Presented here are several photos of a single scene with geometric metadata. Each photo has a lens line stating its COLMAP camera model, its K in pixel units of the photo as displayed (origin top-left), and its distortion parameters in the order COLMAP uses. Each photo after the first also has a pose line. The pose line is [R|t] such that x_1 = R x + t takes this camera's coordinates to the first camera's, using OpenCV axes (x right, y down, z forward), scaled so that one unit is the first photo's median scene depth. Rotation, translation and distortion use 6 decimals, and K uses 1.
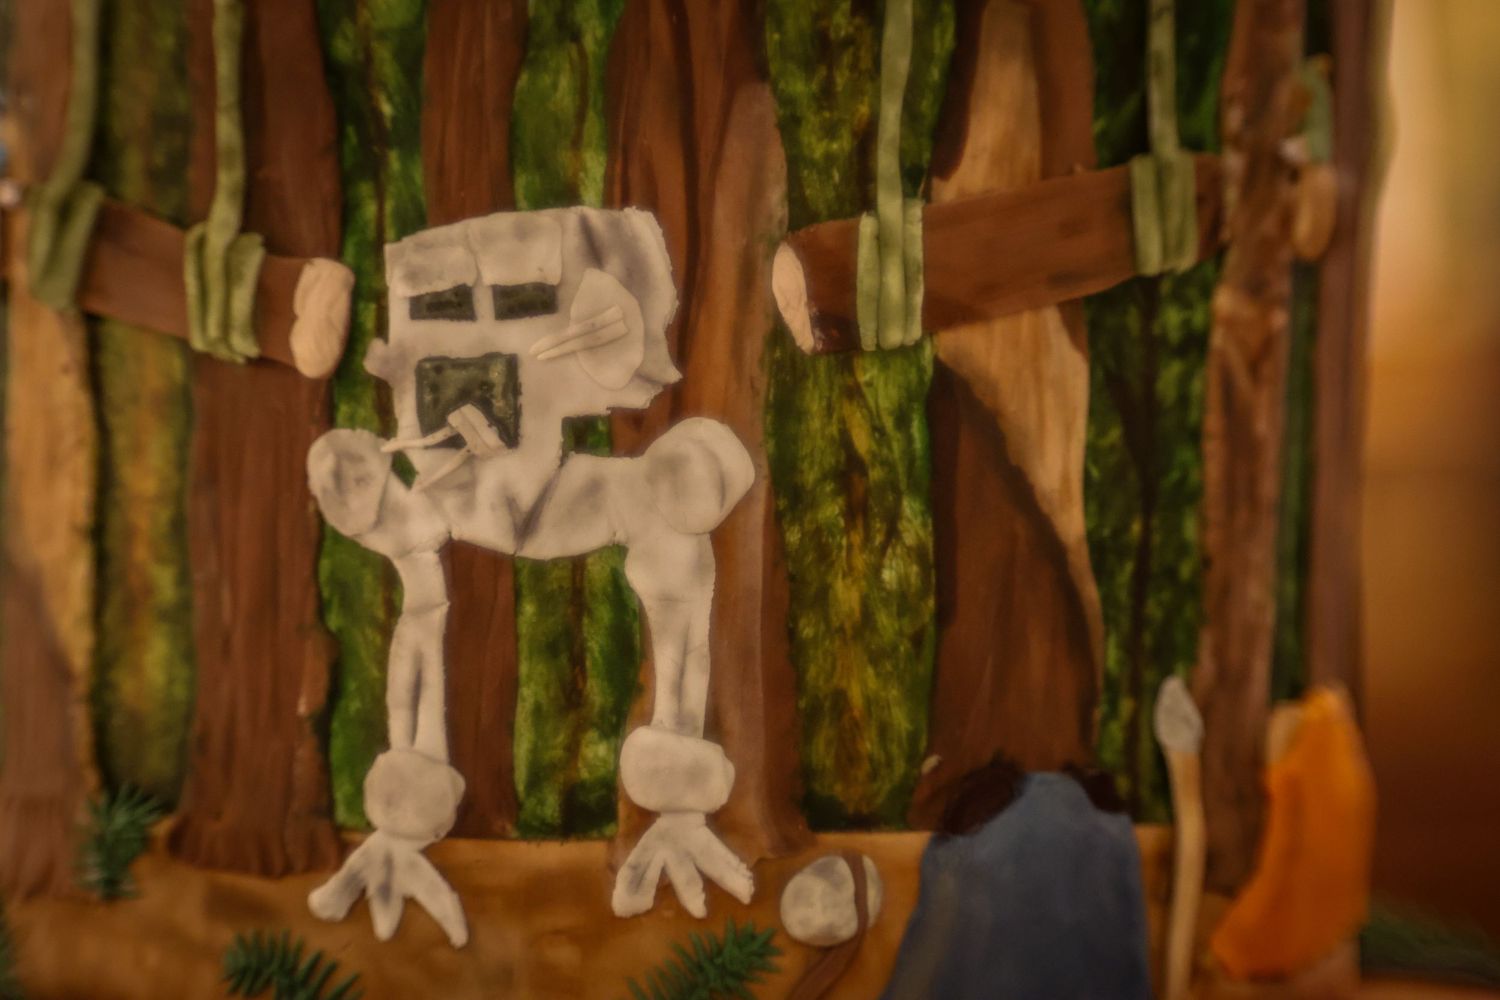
lens RADIAL K [[4902.4, 0, 758.4], [0, 4902.4, 494.1], [0, 0, 1]] dist [0.496654, 0.000000]
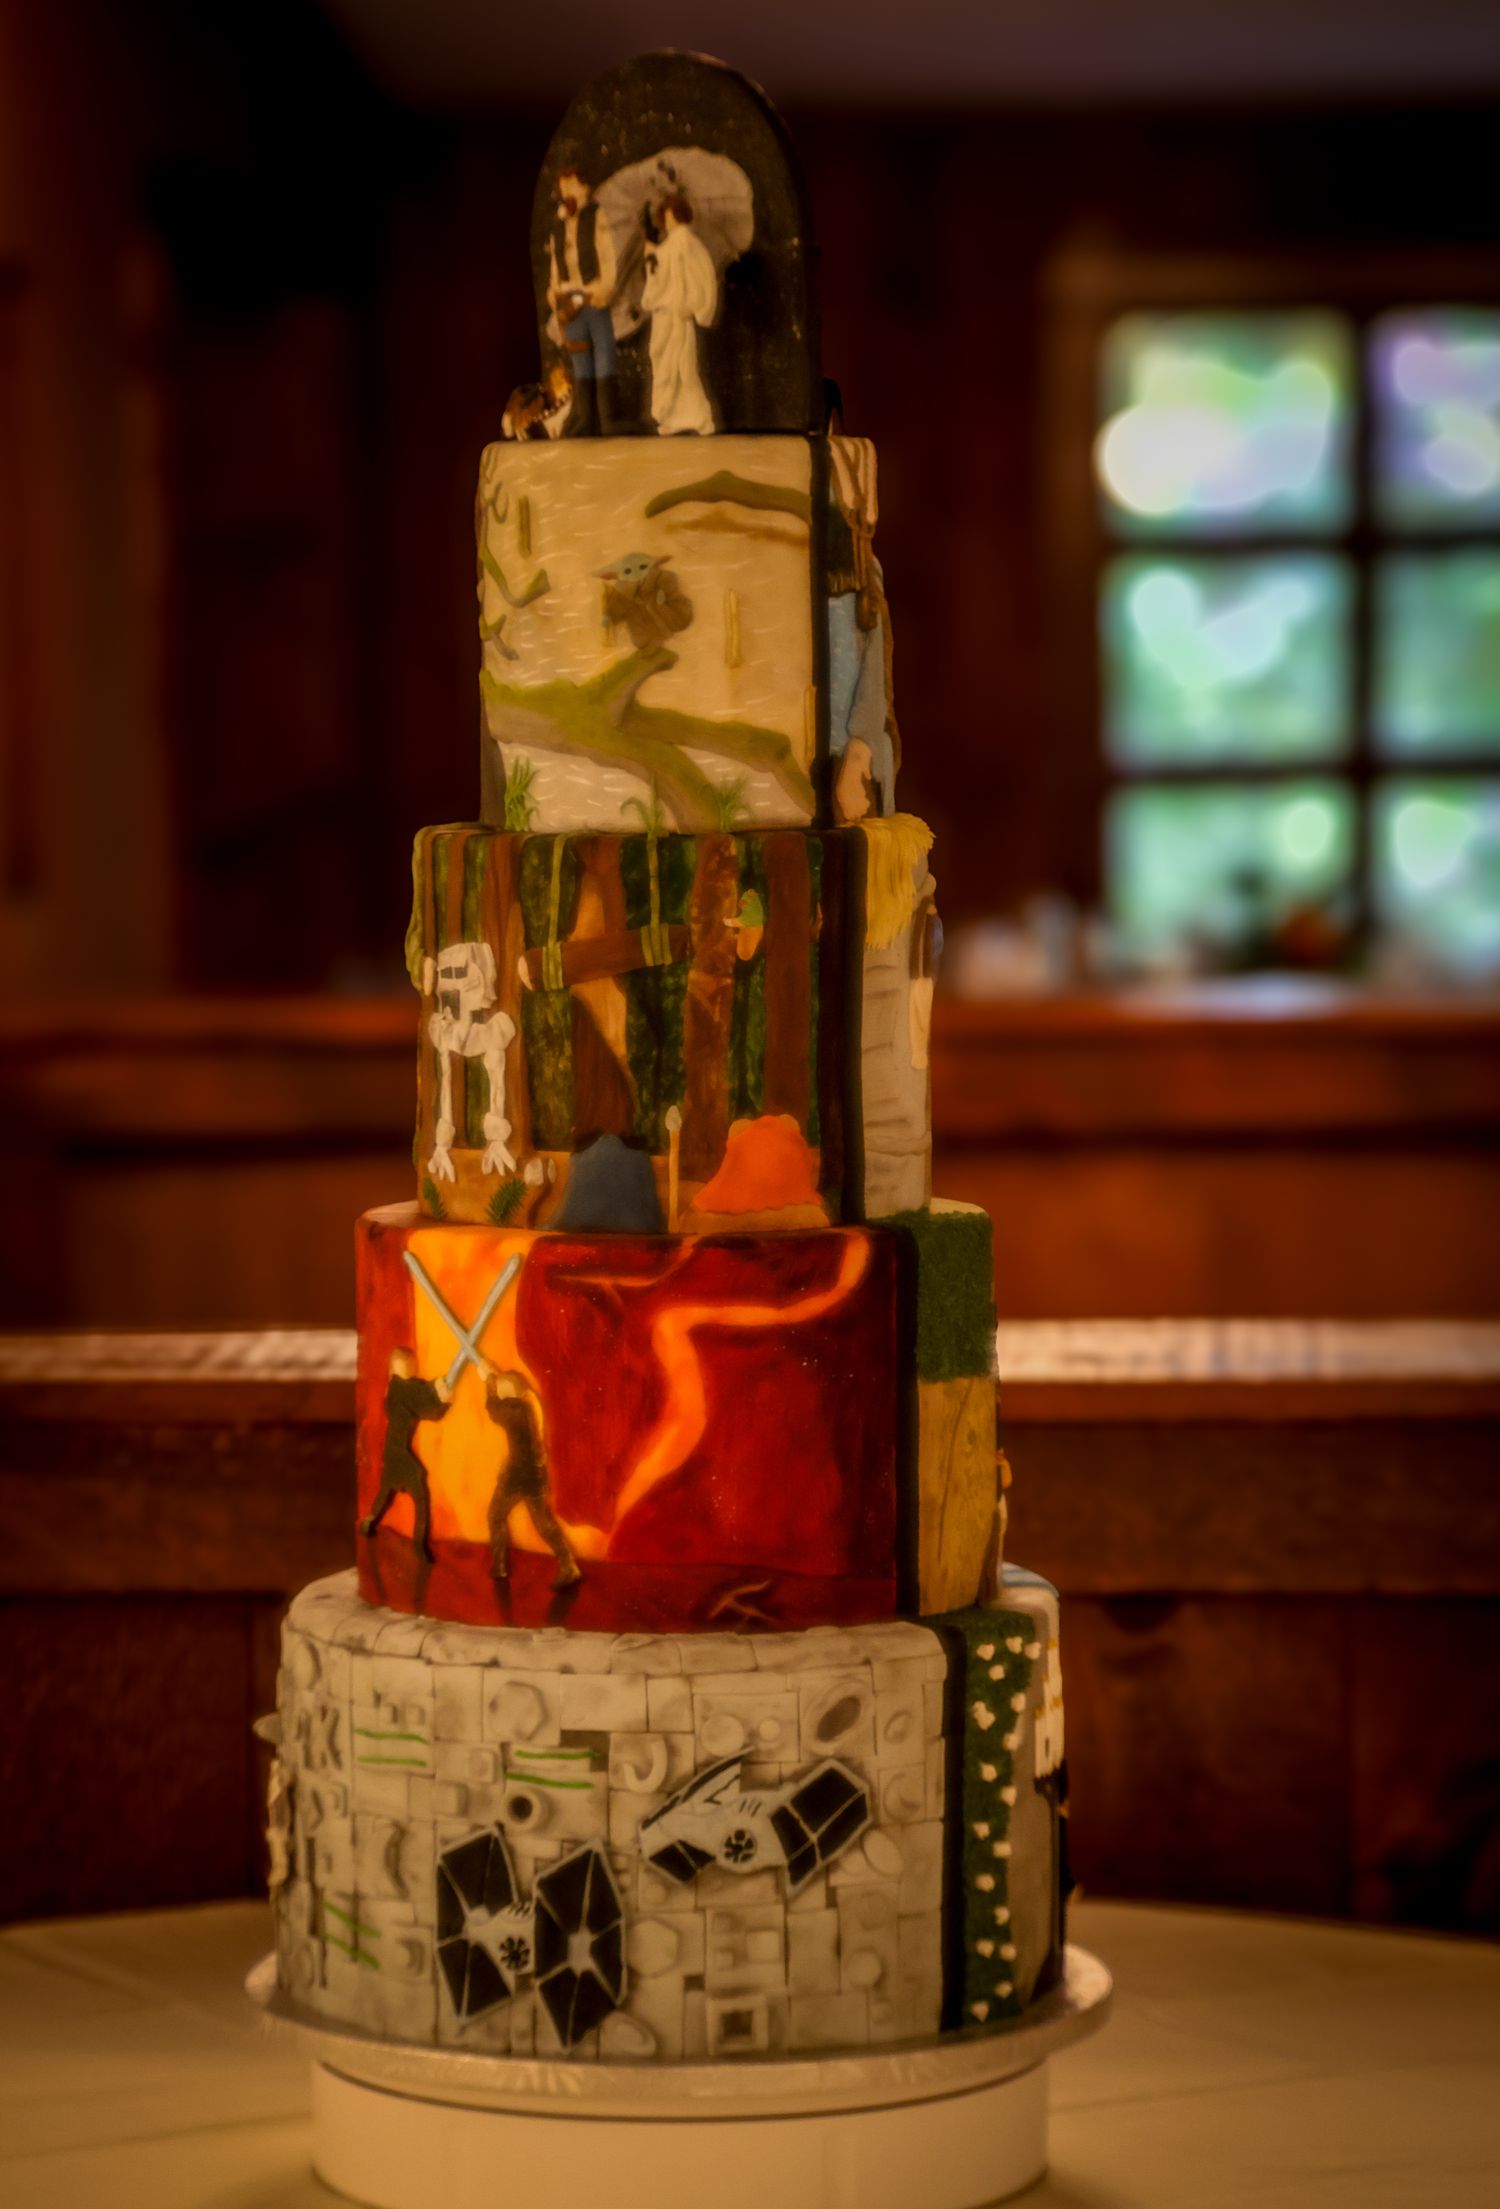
lens RADIAL K [[7012.8, 0, 747.6], [0, 7012.8, 1092.1], [0, 0, 1]] dist [0.260686, 0.000000]
pose [[0.713642, 0.031676, -0.699795, 3.098958], [-0.024944, 0.999493, 0.019804, -0.054999], [0.700067, 0.003323, 0.714070, -1.972063]]
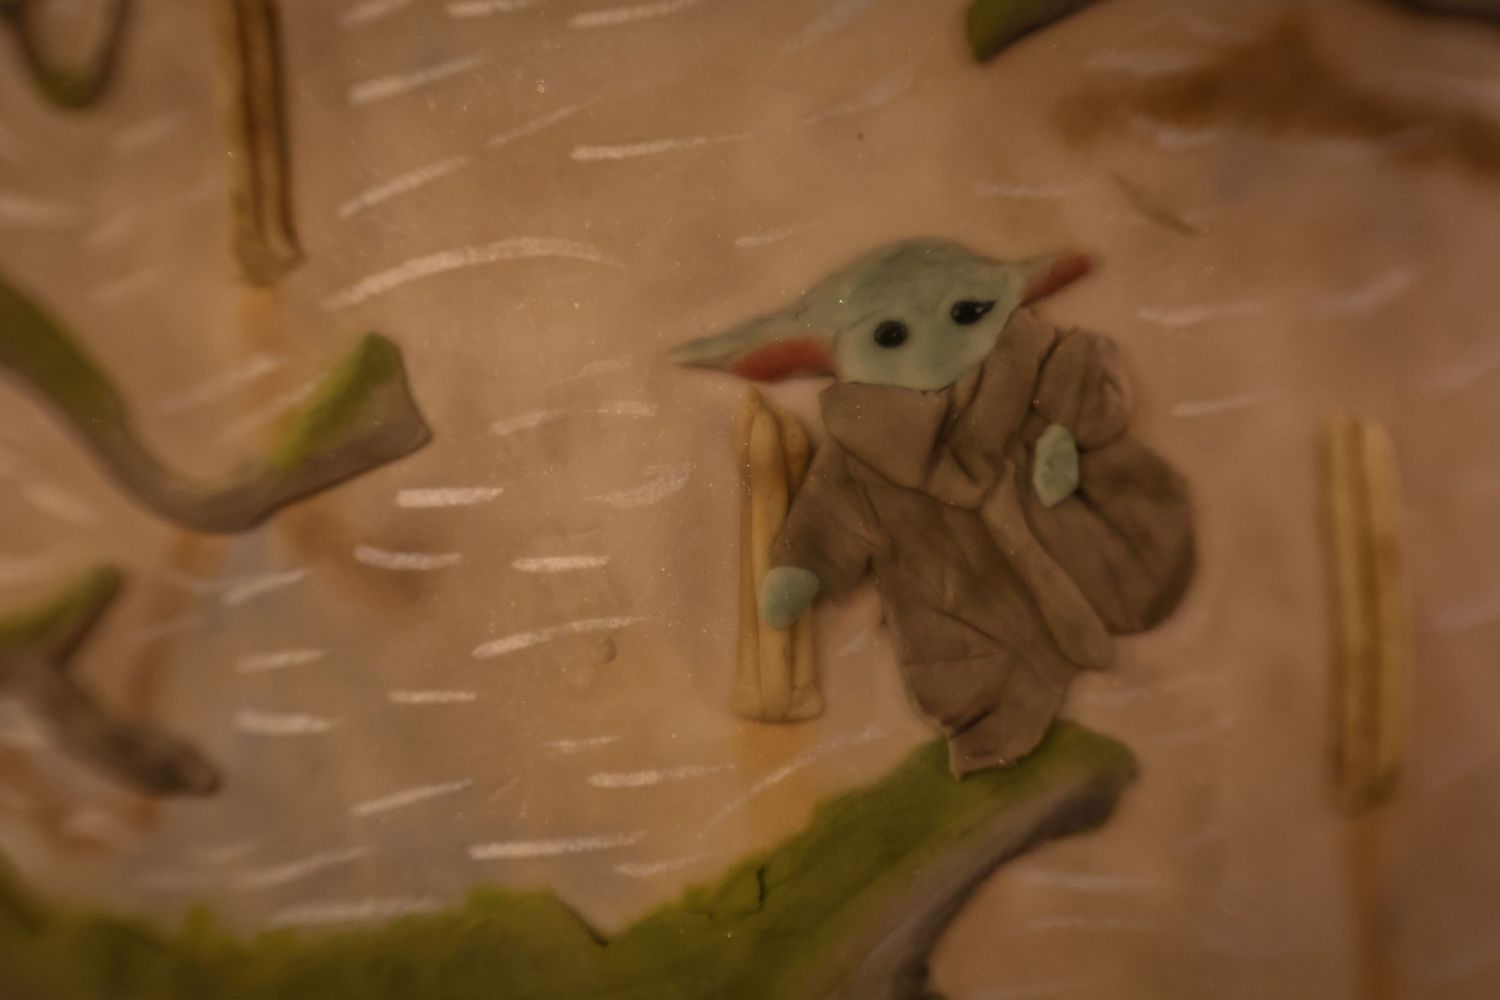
lens RADIAL K [[4902.4, 0, 751.2], [0, 4902.4, 499.1], [0, 0, 1]] dist [0.496654, 0.000000]
pose [[0.923608, -0.028722, -0.382261, 0.261736], [0.016993, 0.999276, -0.034025, -0.245791], [0.382962, 0.024930, 0.923428, 0.478138]]
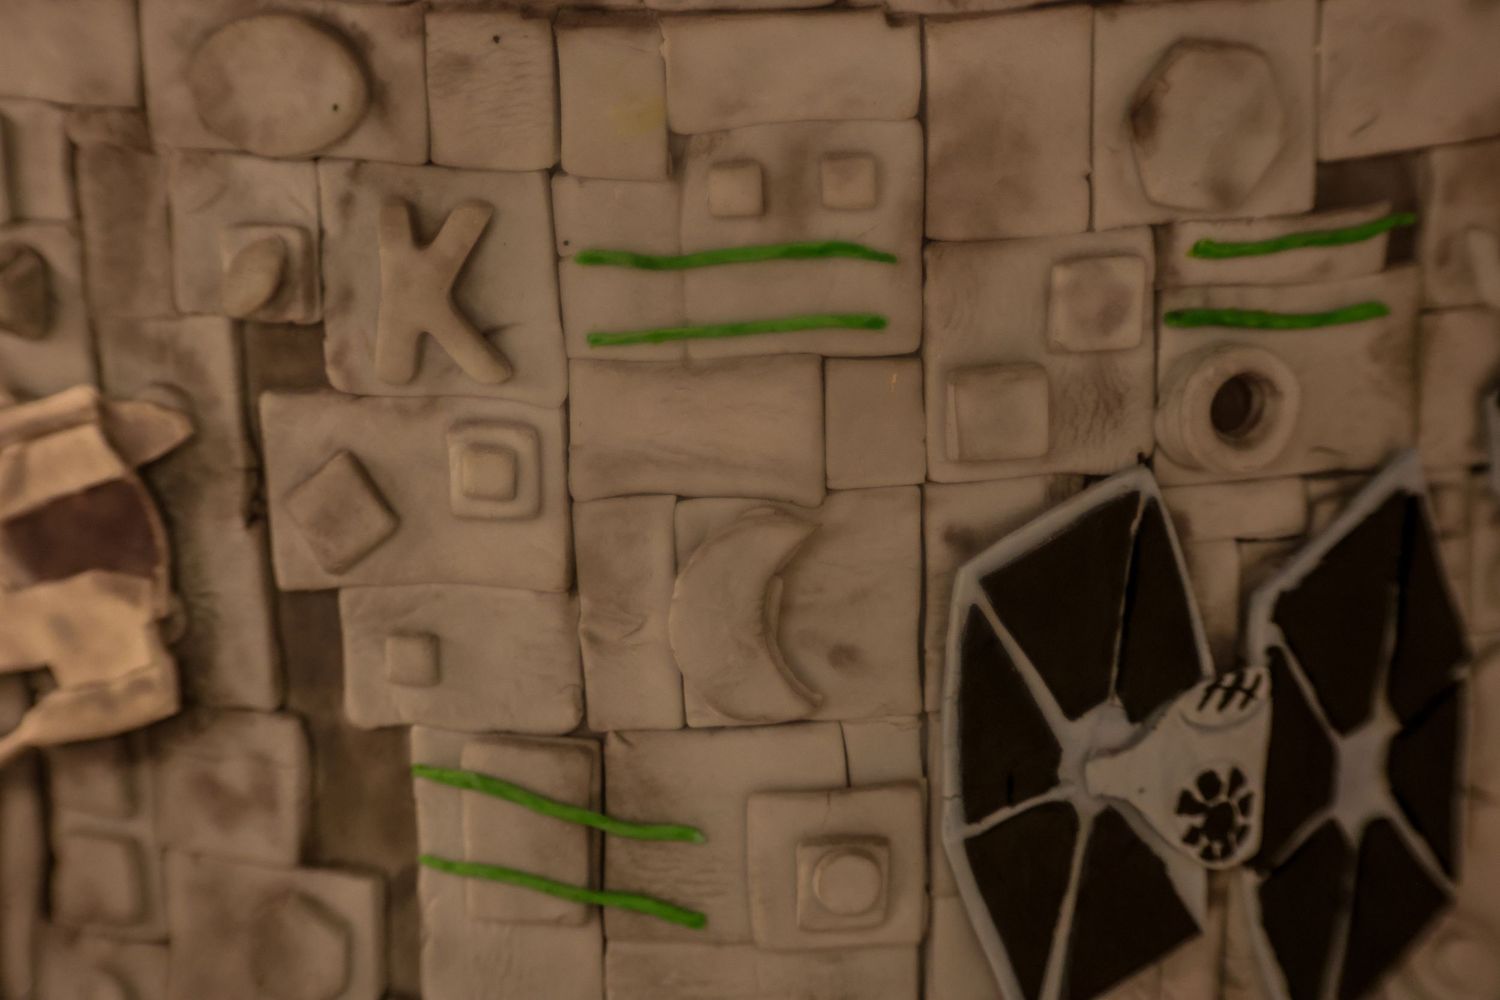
lens RADIAL K [[4902.4, 0, 745.6], [0, 4902.4, 500.8], [0, 0, 1]] dist [0.496654, 0.000000]
pose [[0.999521, -0.013012, -0.028071, 0.004651], [0.018187, 0.981066, 0.192819, 0.282246], [0.025030, -0.193238, 0.980833, -0.059545]]
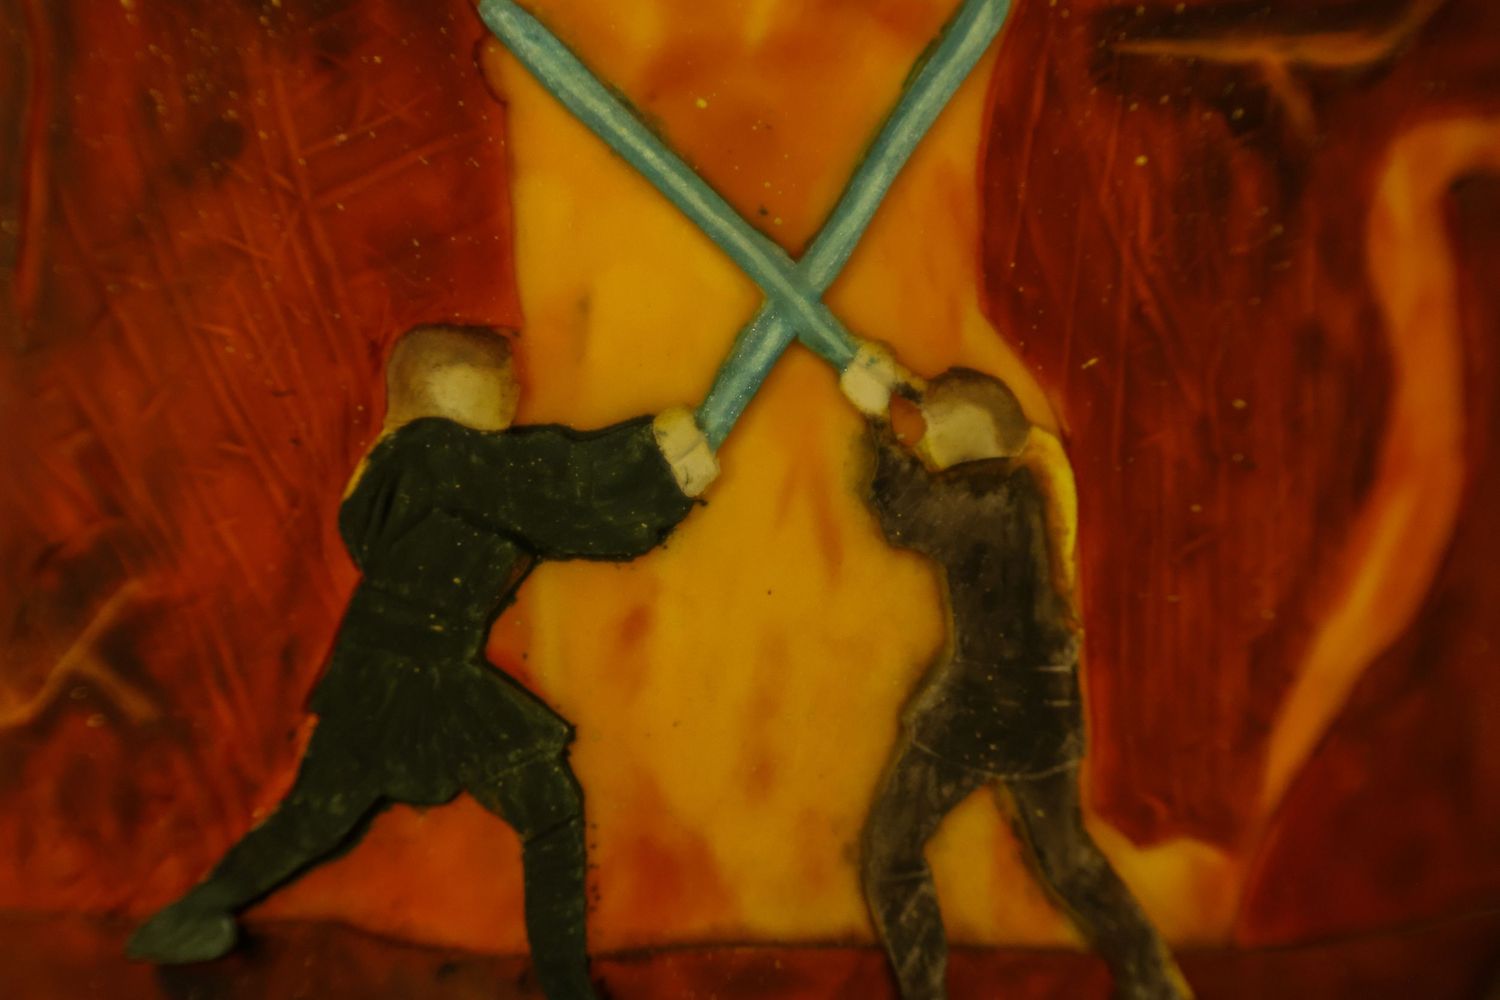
lens RADIAL K [[4902.4, 0, 748.7], [0, 4902.4, 507.4], [0, 0, 1]] dist [0.496654, 0.000000]
pose [[0.999929, -0.006021, -0.010249, -0.000335], [0.007044, 0.994667, 0.102899, 0.133221], [0.009575, -0.102964, 0.994639, 0.062118]]
